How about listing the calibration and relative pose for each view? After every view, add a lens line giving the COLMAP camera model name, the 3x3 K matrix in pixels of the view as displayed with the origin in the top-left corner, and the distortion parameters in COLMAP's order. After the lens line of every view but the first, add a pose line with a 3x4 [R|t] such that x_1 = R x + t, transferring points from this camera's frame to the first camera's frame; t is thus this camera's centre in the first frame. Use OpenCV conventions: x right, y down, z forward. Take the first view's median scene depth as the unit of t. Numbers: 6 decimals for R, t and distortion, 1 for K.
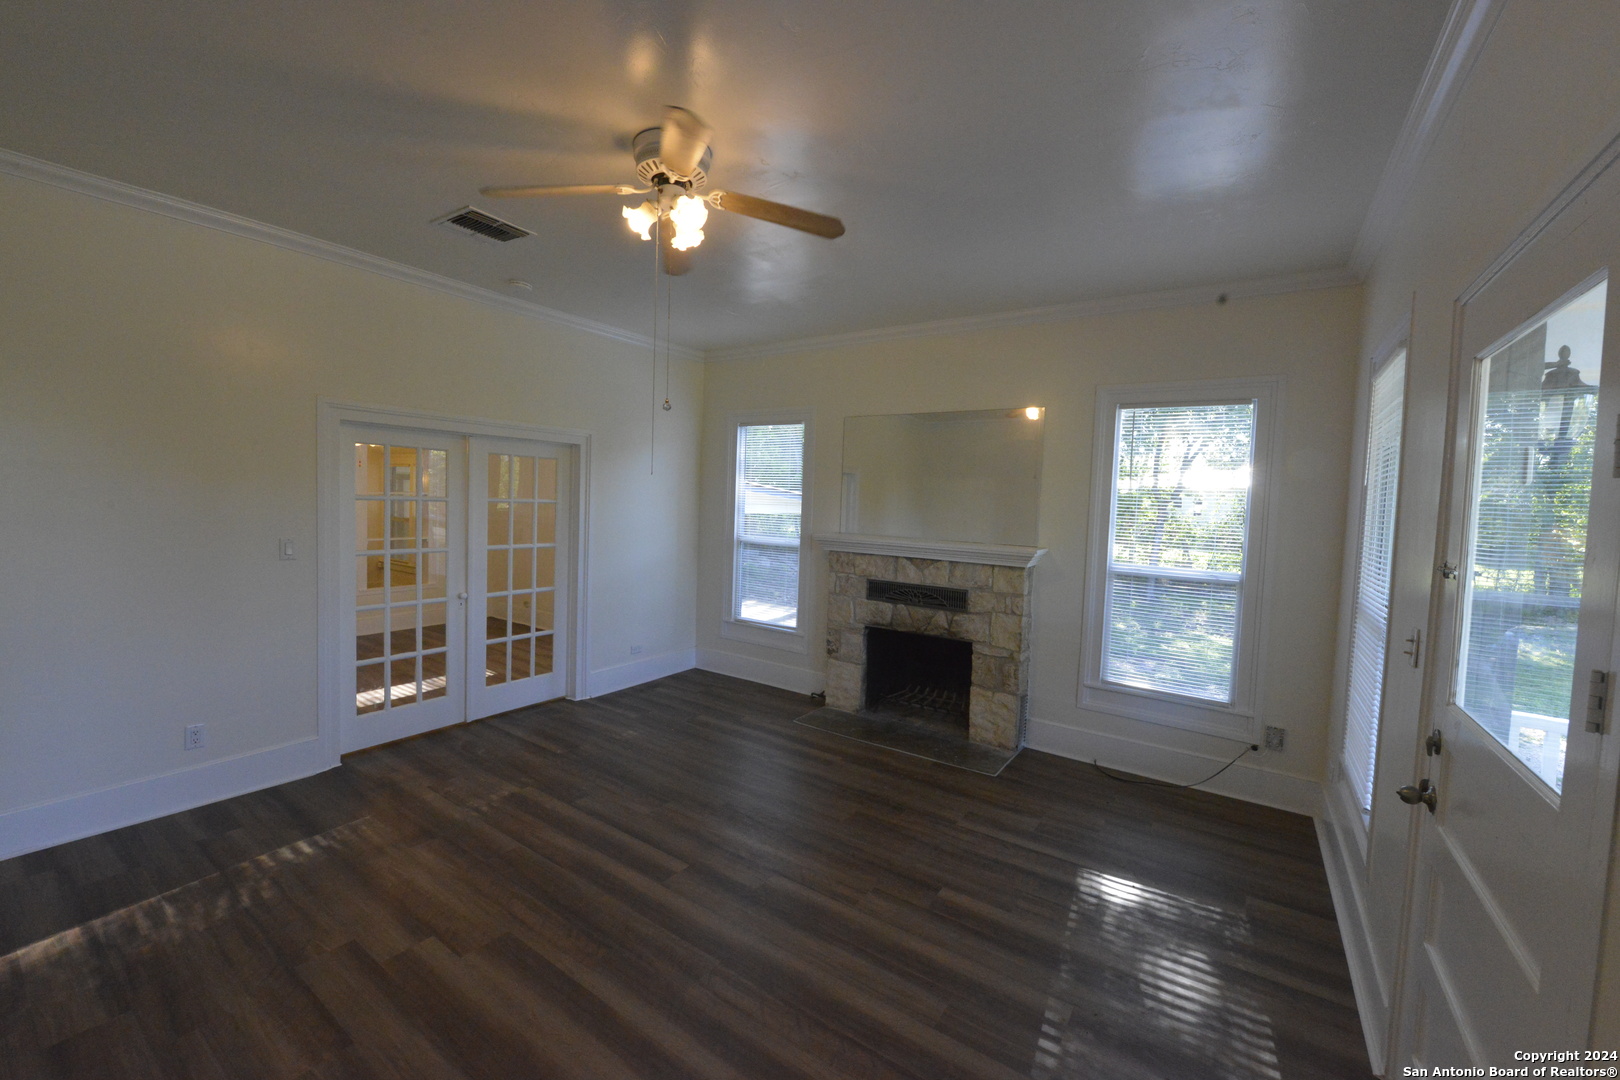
lens RADIAL K [[637.7, 0, 810.3], [0, 637.7, 533.2], [0, 0, 1]] dist [-0.009177, -0.000473]
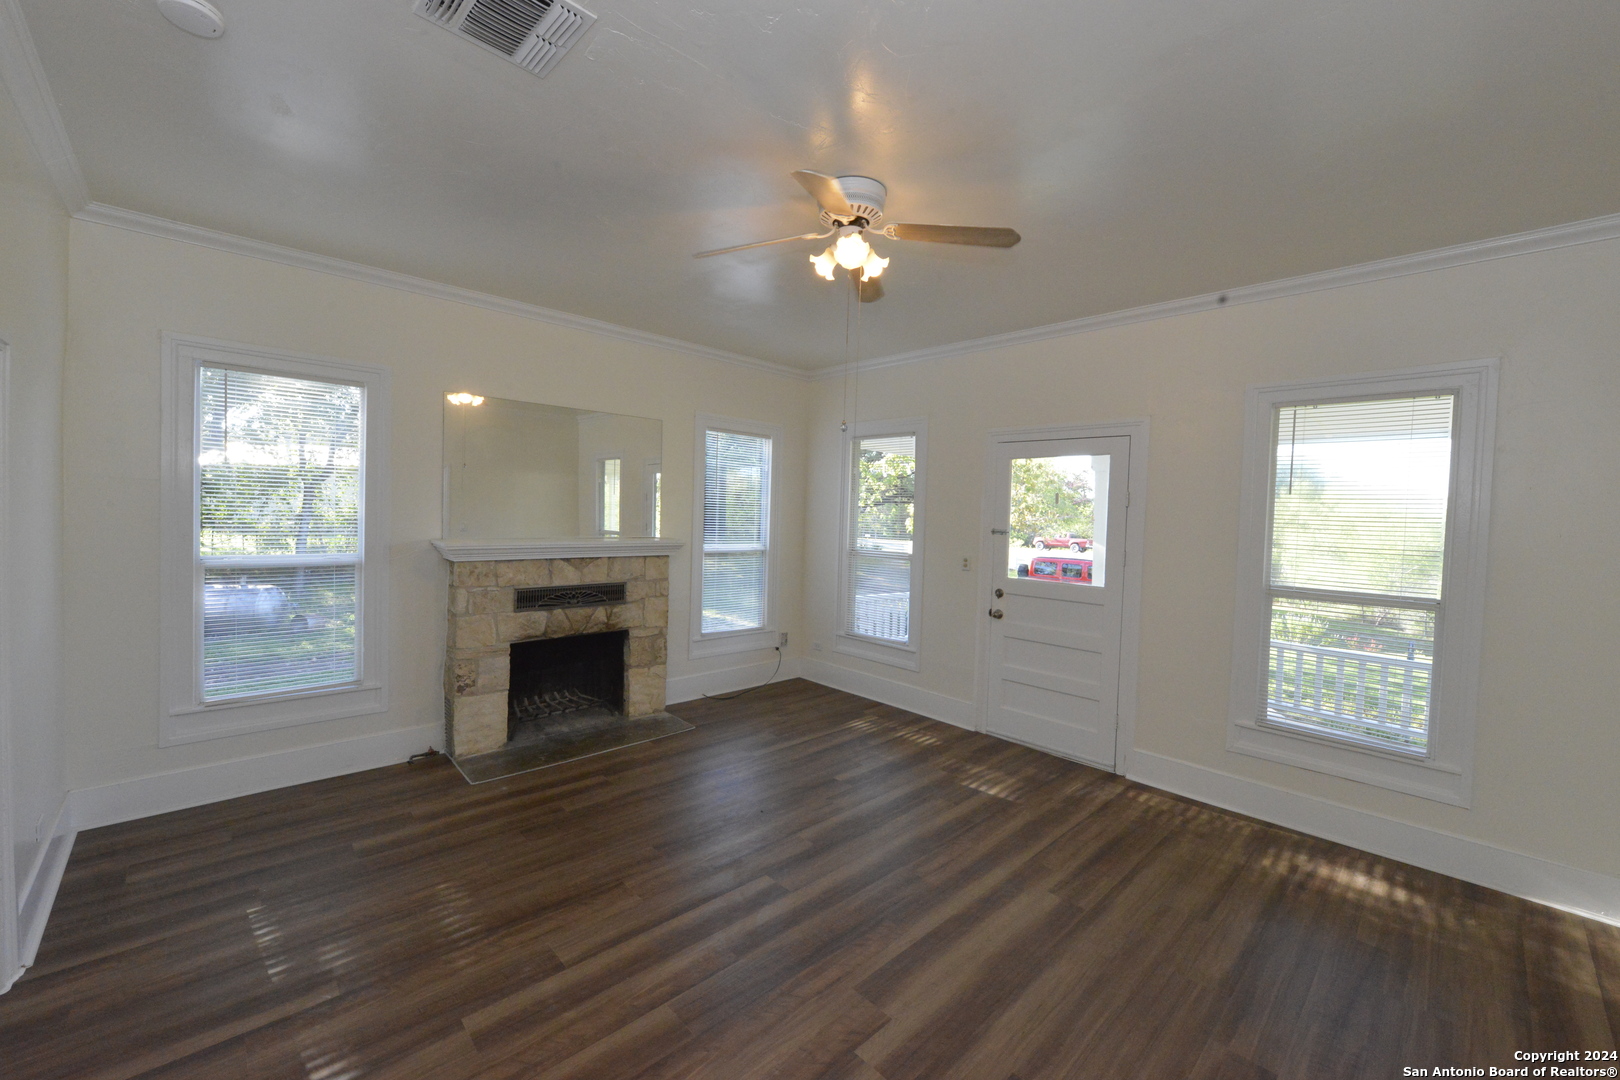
lens RADIAL K [[637.7, 0, 810.3], [0, 637.7, 533.2], [0, 0, 1]] dist [-0.009177, -0.000473]
pose [[0.209361, -0.063569, 0.975770, -0.735285], [0.029470, 0.997842, 0.058684, -0.047275], [-0.977394, 0.016469, 0.210782, 0.467413]]
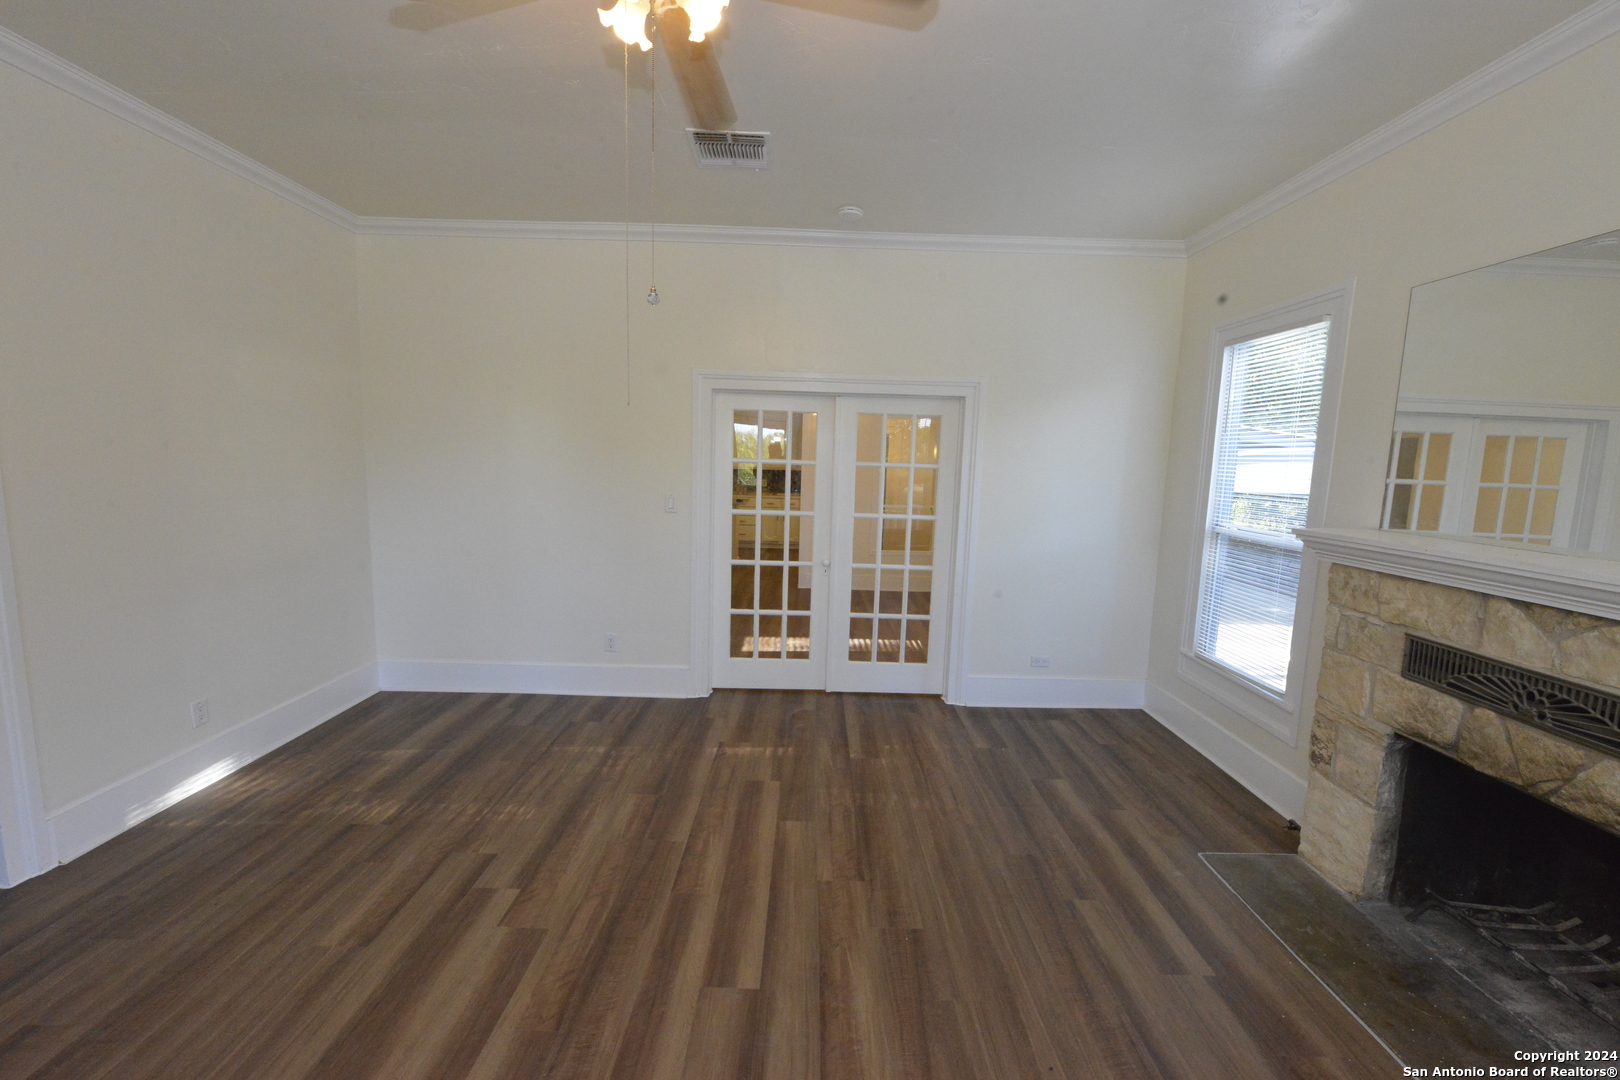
lens RADIAL K [[635.4, 0, 813.8], [0, 635.4, 533.7], [0, 0, 1]] dist [-0.009301, -0.000257]
pose [[0.567793, 0.081471, -0.819130, 0.234562], [-0.054335, 0.996629, 0.061462, -0.004368], [0.821376, 0.009610, 0.570305, 0.432607]]
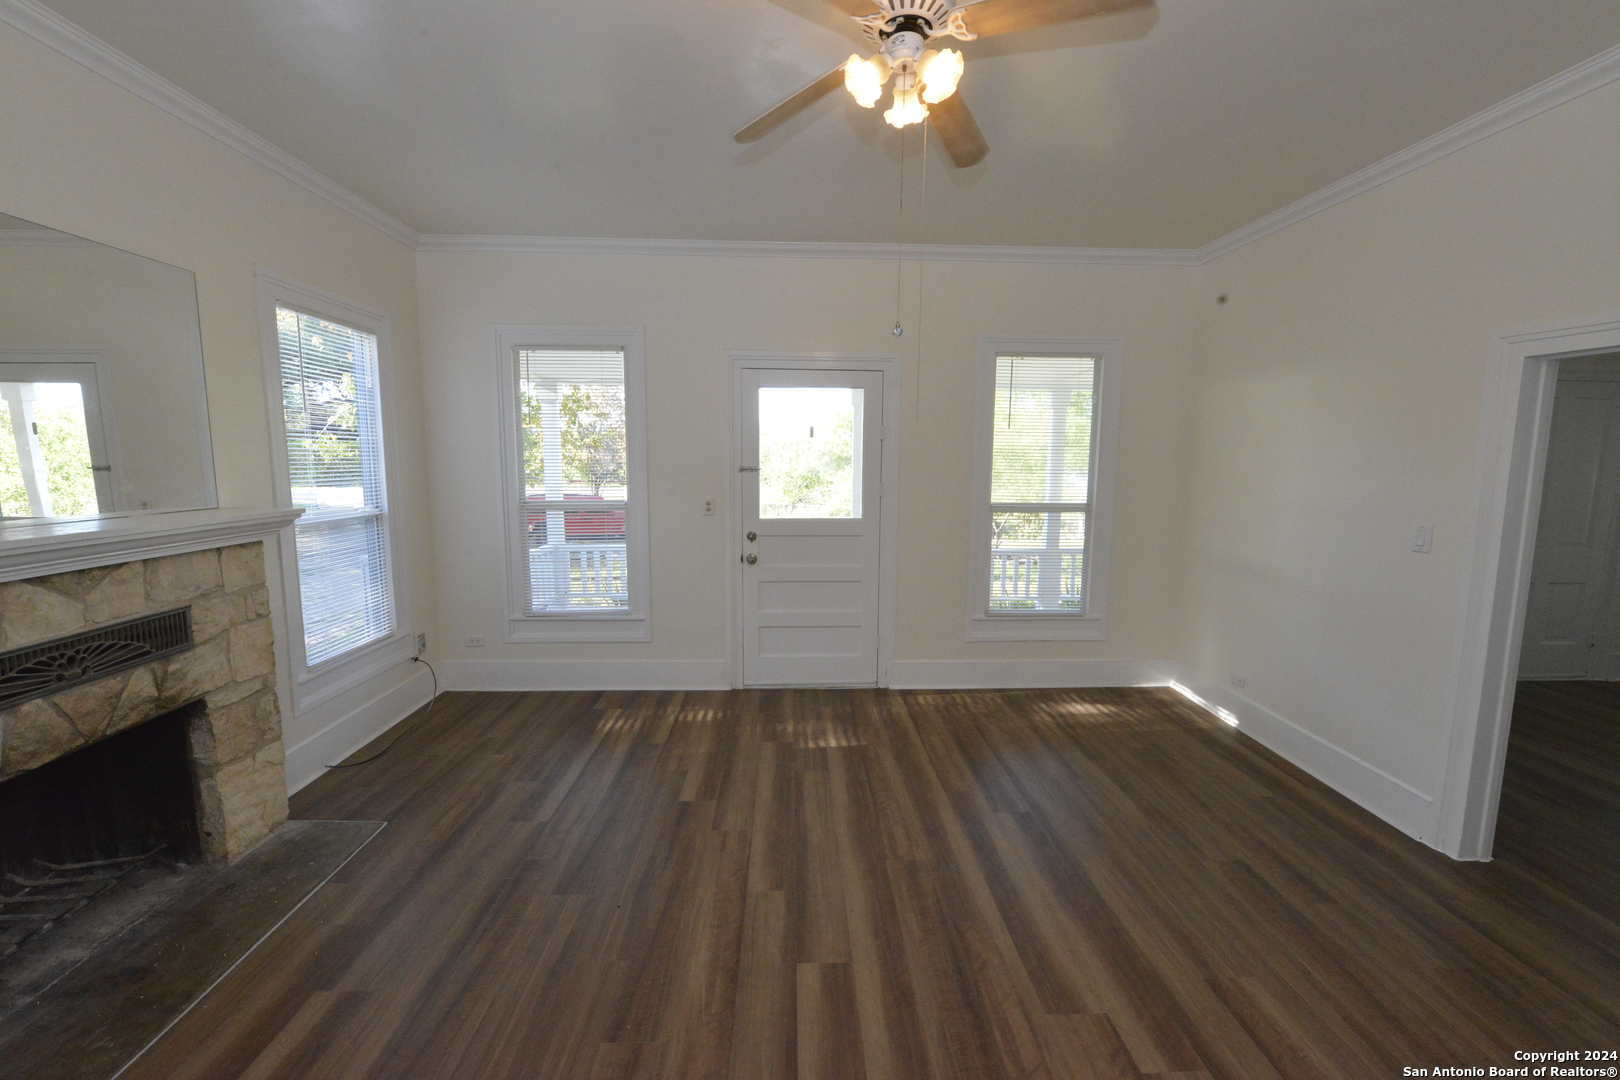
lens RADIAL K [[637.0, 0, 811.6], [0, 637.0, 532.4], [0, 0, 1]] dist [-0.009908, -0.000360]
pose [[-0.592394, -0.134941, 0.794267, -0.460671], [0.015374, 0.983800, 0.178608, -0.054485], [-0.805502, 0.118018, -0.580723, 0.883388]]
